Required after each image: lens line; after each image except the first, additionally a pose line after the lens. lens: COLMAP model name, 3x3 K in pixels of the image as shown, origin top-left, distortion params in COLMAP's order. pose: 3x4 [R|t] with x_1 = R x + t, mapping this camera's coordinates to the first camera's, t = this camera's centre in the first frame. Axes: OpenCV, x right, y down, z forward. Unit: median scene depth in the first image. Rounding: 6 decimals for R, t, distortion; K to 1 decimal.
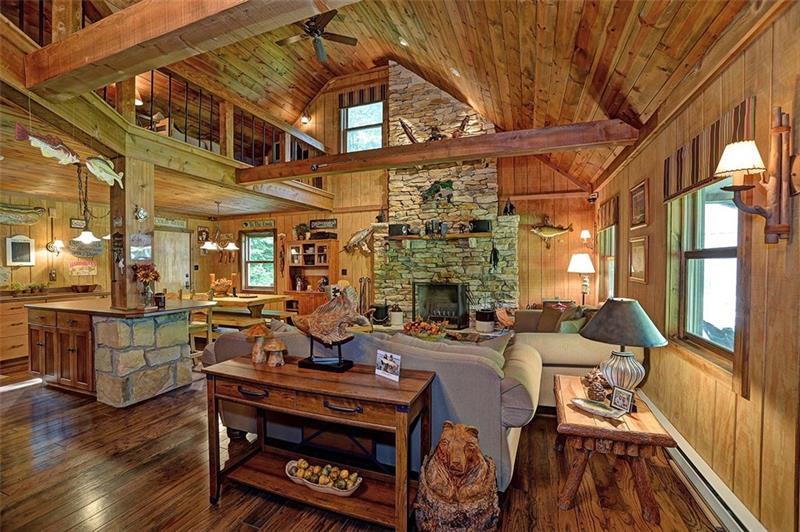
lens RADIAL K [[349.3, 0, 396.8], [0, 349.3, 263.4], [0, 0, 1]] dist [-0.012315, 0.004108]
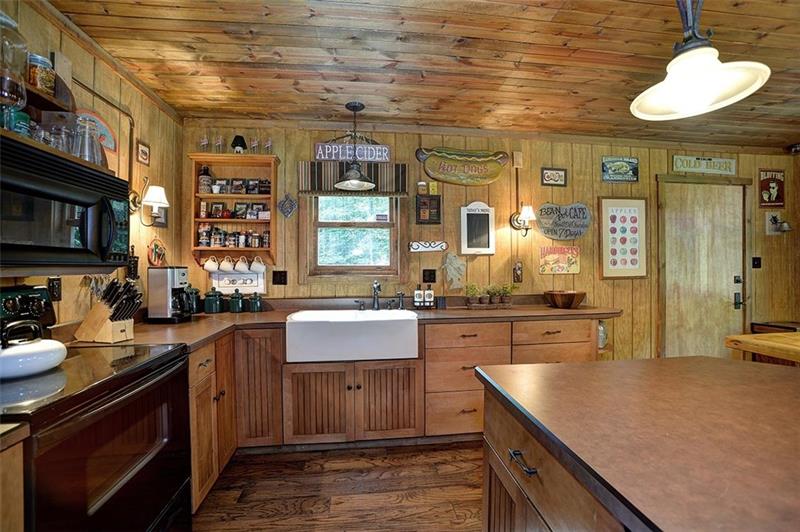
lens RADIAL K [[349.3, 0, 403.0], [0, 349.3, 260.9], [0, 0, 1]] dist [-0.012315, 0.004108]
pose [[0.484899, -0.001482, -0.874569, -0.551696], [-0.003503, 0.999987, -0.003637, 0.017975], [0.874563, 0.004827, 0.484888, 0.527767]]
